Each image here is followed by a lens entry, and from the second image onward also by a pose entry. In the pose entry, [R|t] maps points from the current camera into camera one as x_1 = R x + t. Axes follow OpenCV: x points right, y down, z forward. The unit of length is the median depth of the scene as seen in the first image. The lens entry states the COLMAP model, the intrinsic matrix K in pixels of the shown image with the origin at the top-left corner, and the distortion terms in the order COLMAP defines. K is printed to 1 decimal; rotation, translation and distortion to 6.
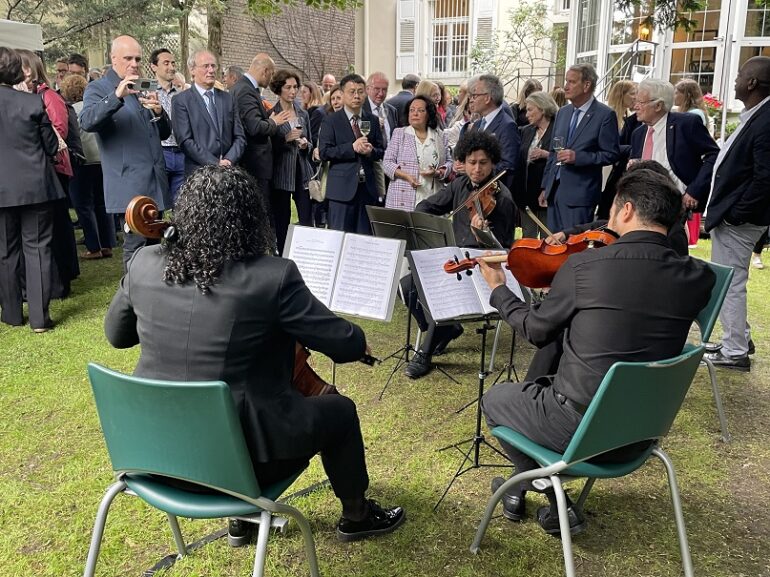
lens RADIAL K [[729.5, 0, 388.8], [0, 729.5, 274.6], [0, 0, 1]] dist [0.021008, 0.000000]
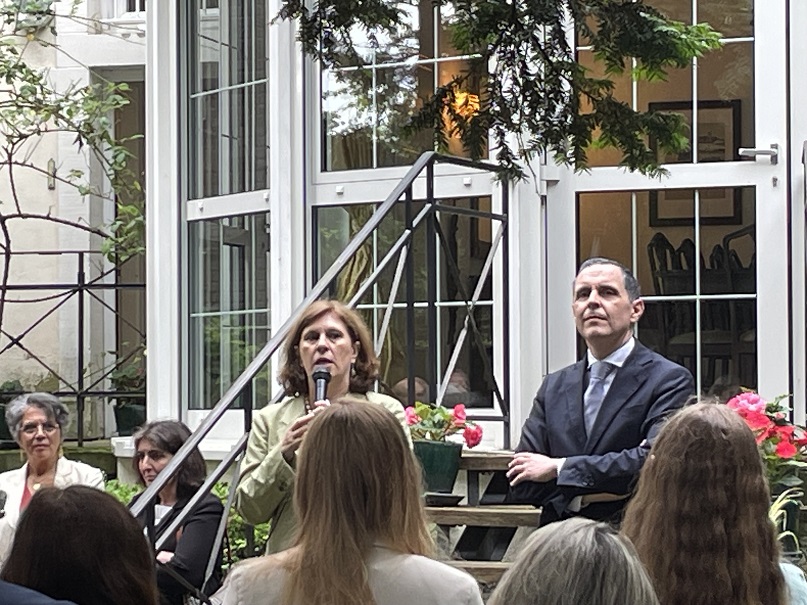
lens RADIAL K [[2857.0, 0, 404.0], [0, 2857.0, 303.1], [0, 0, 1]] dist [0.205811, 0.000000]
pose [[0.957593, -0.008760, 0.287992, 0.238130], [0.076331, 0.971537, -0.224254, -0.243325], [-0.277831, 0.236726, 0.931005, 0.587488]]
